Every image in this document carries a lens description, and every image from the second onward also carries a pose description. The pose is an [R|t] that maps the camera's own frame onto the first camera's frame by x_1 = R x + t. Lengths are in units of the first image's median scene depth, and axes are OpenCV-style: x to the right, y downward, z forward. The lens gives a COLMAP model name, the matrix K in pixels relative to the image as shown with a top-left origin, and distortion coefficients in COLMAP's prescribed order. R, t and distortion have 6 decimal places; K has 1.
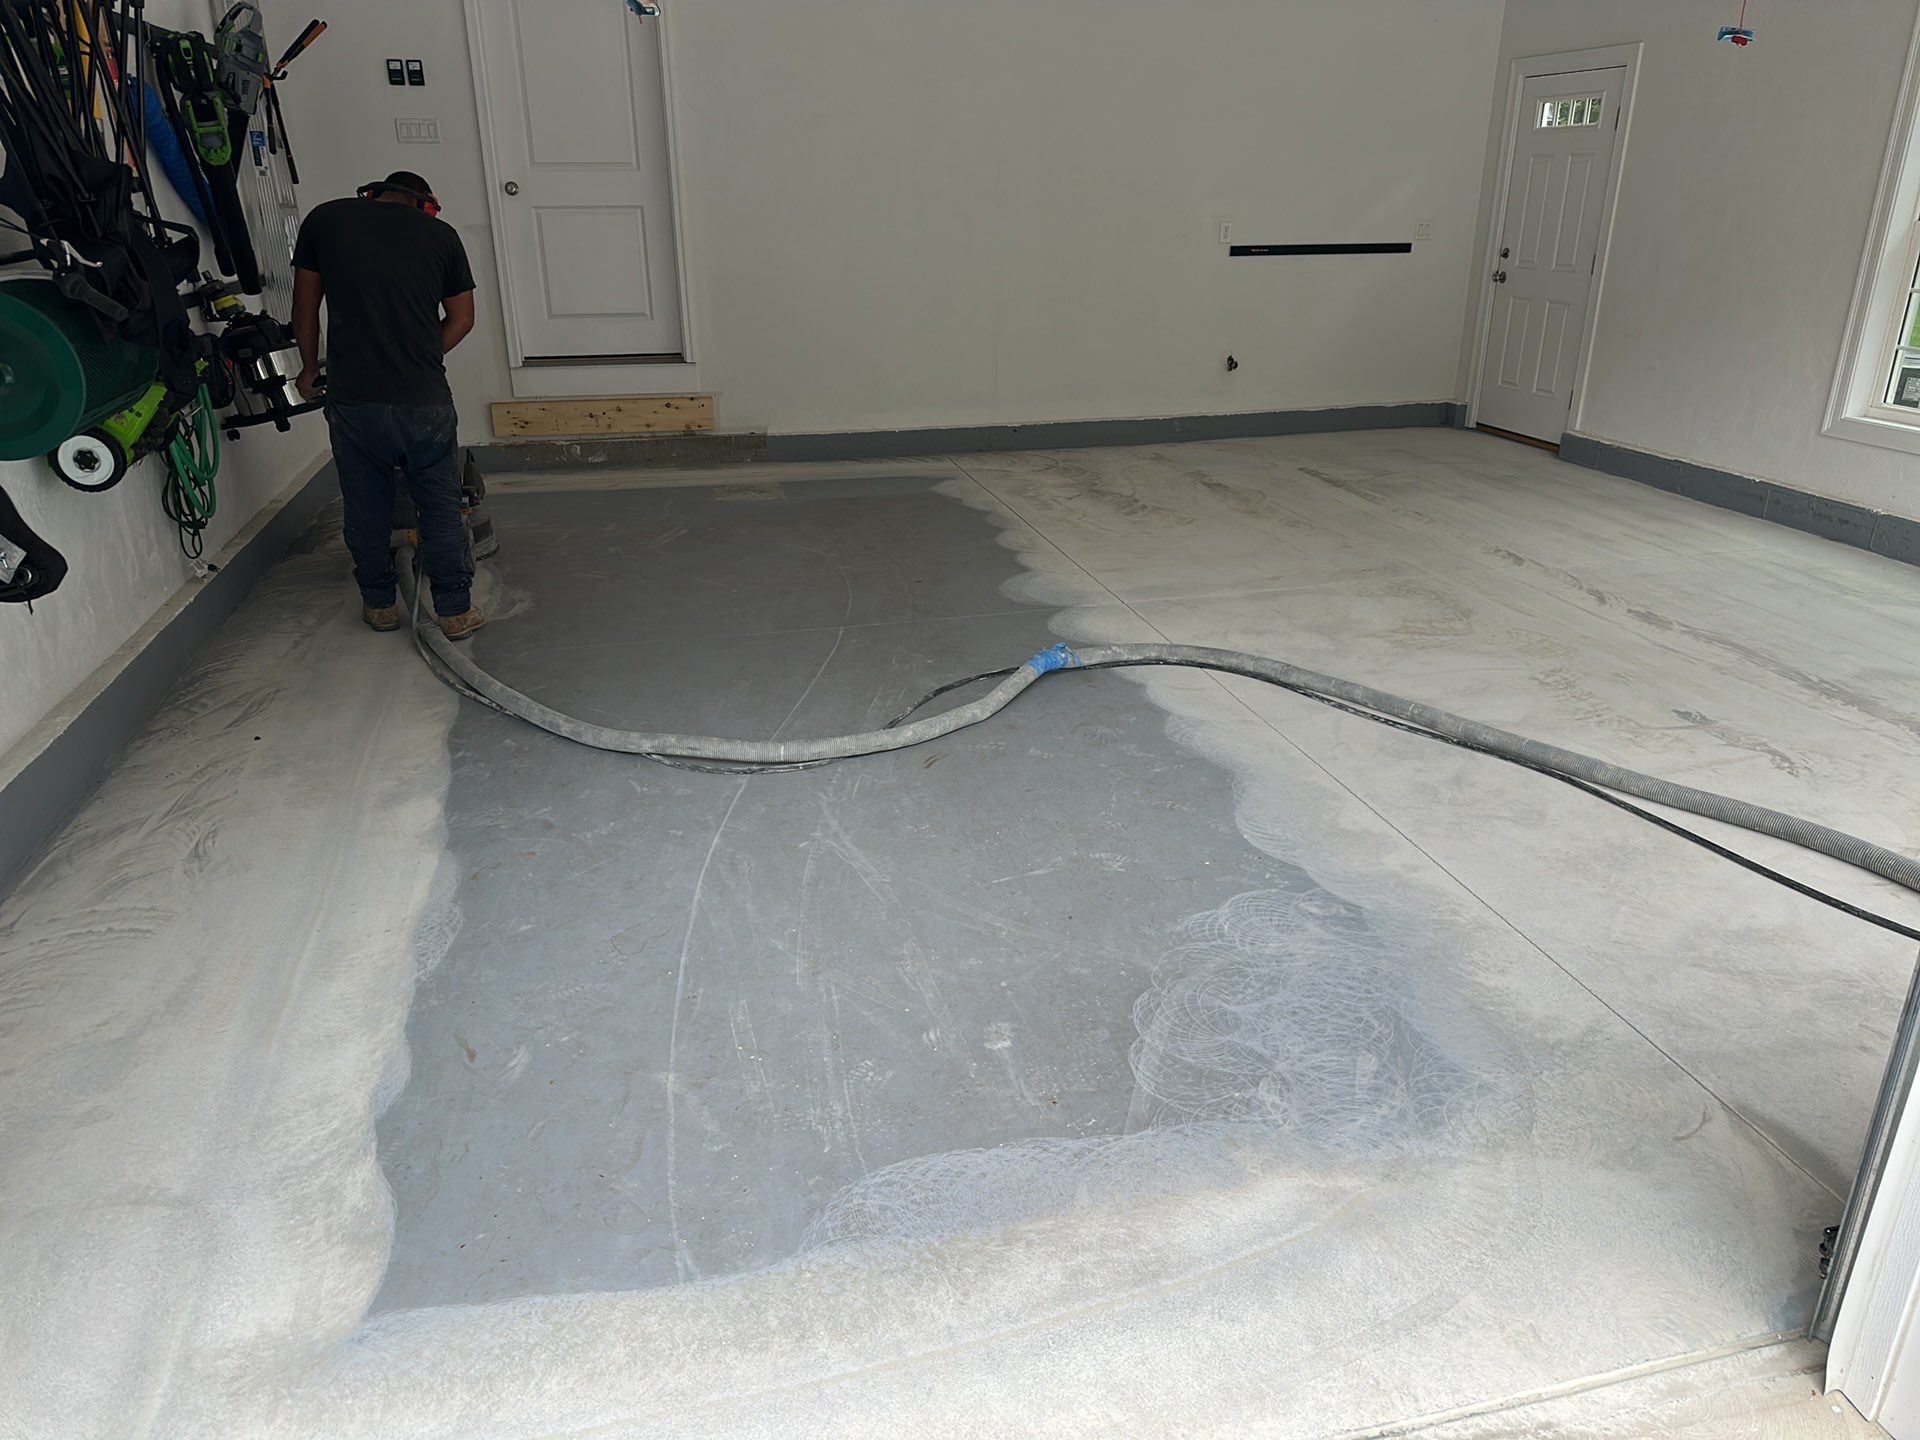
lens RADIAL K [[1361.4, 0, 963.4], [0, 1361.4, 742.9], [0, 0, 1]] dist [0.000370, -0.003388]
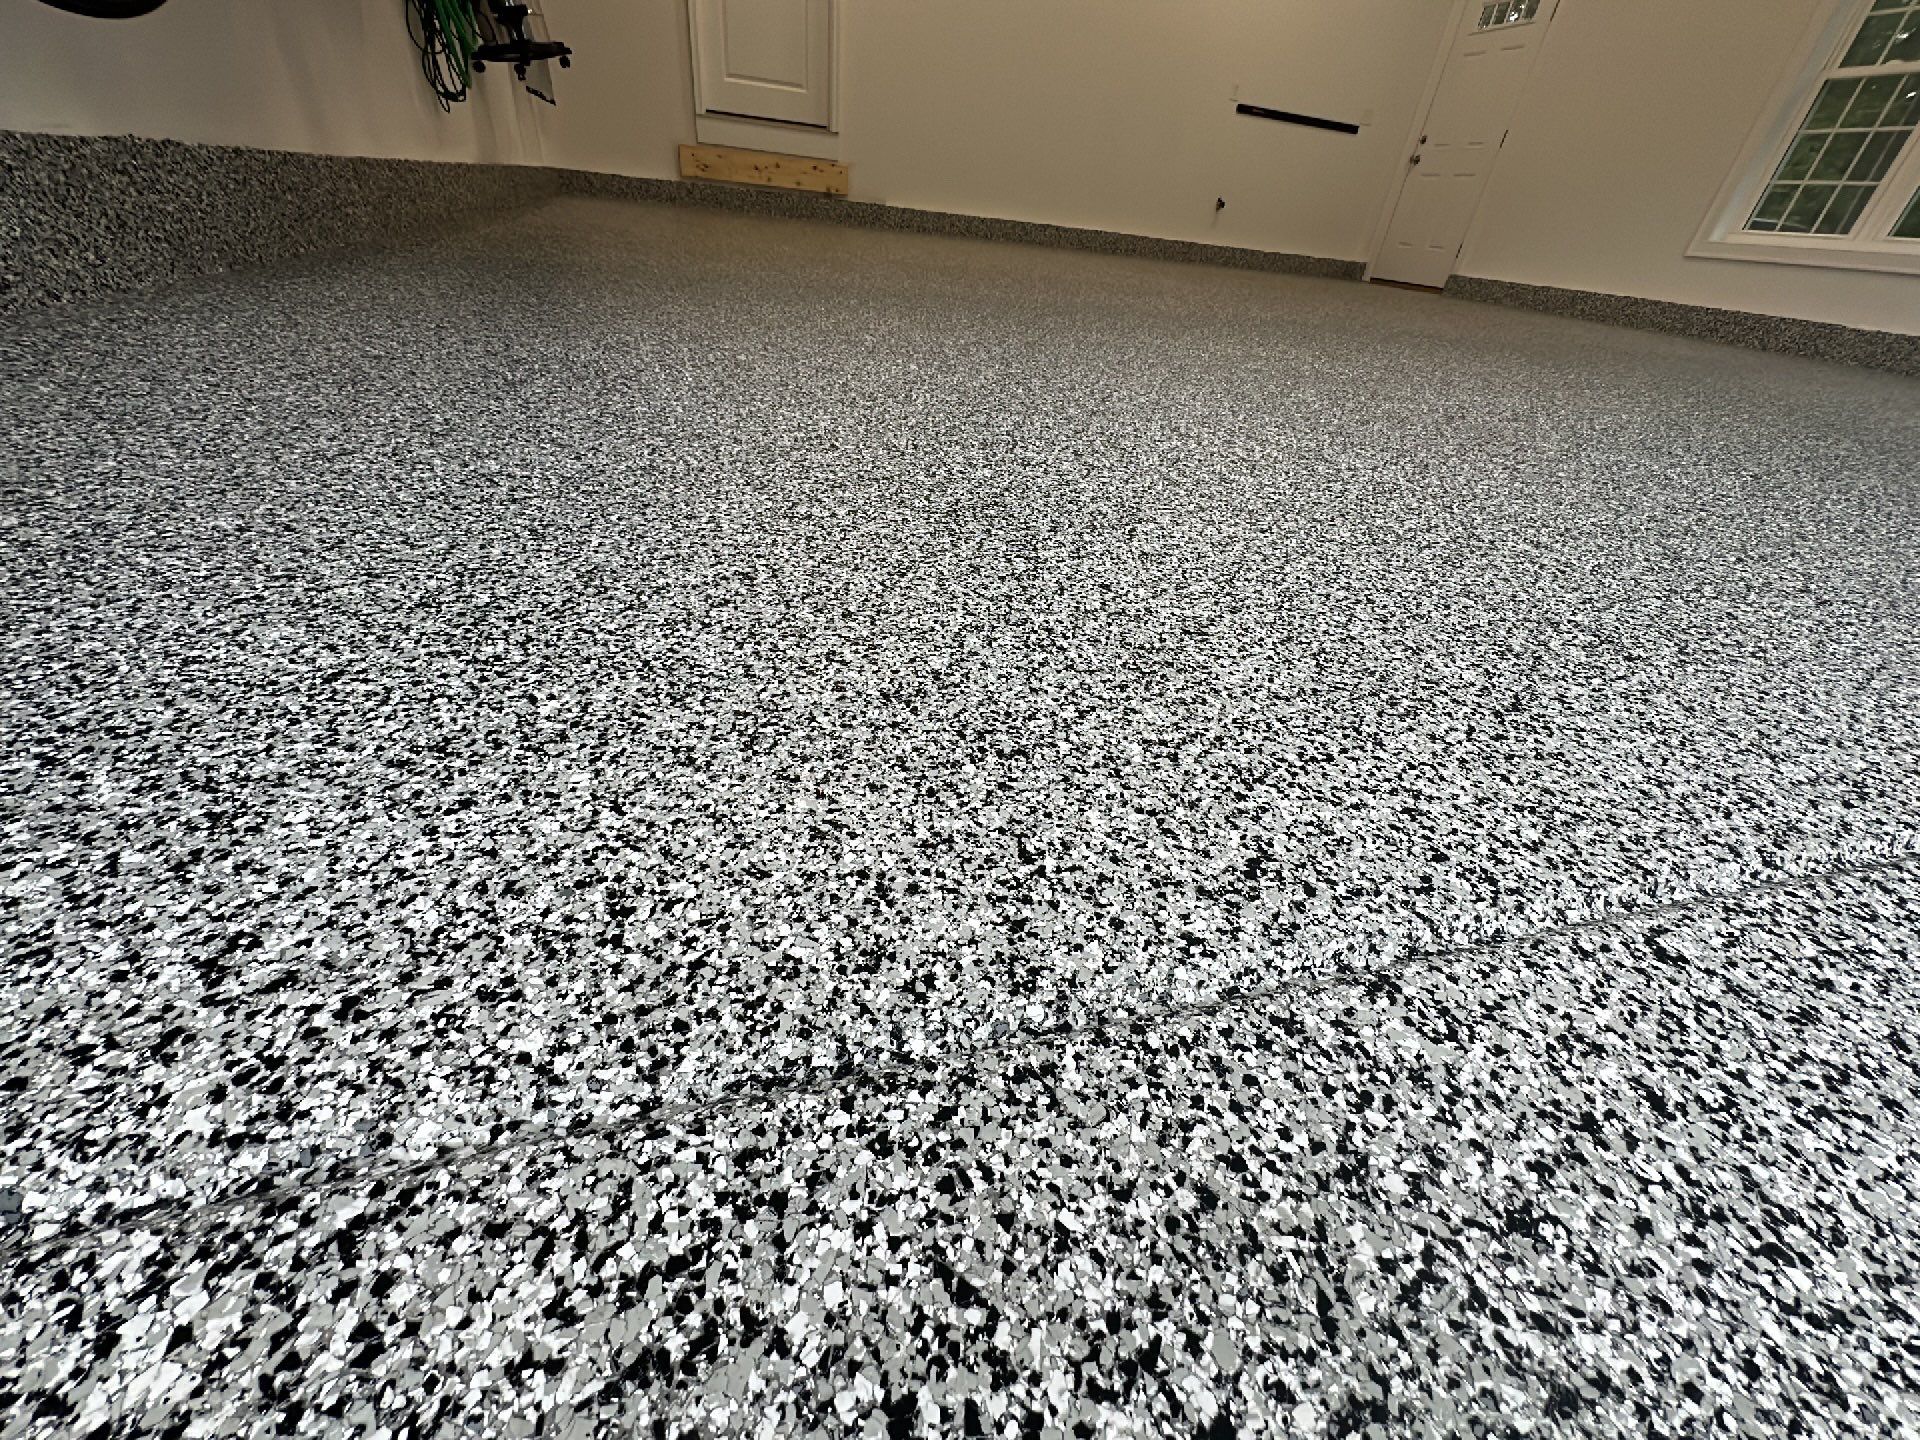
lens RADIAL K [[770.3, 0, 960.0], [0, 770.3, 720.0], [0, 0, 1]] dist [-0.000806, -0.000049]
pose [[0.993270, 0.072394, 0.090409, -0.108696], [-0.089026, 0.976528, 0.196131, 0.115816], [-0.074088, -0.202860, 0.976401, 0.156851]]
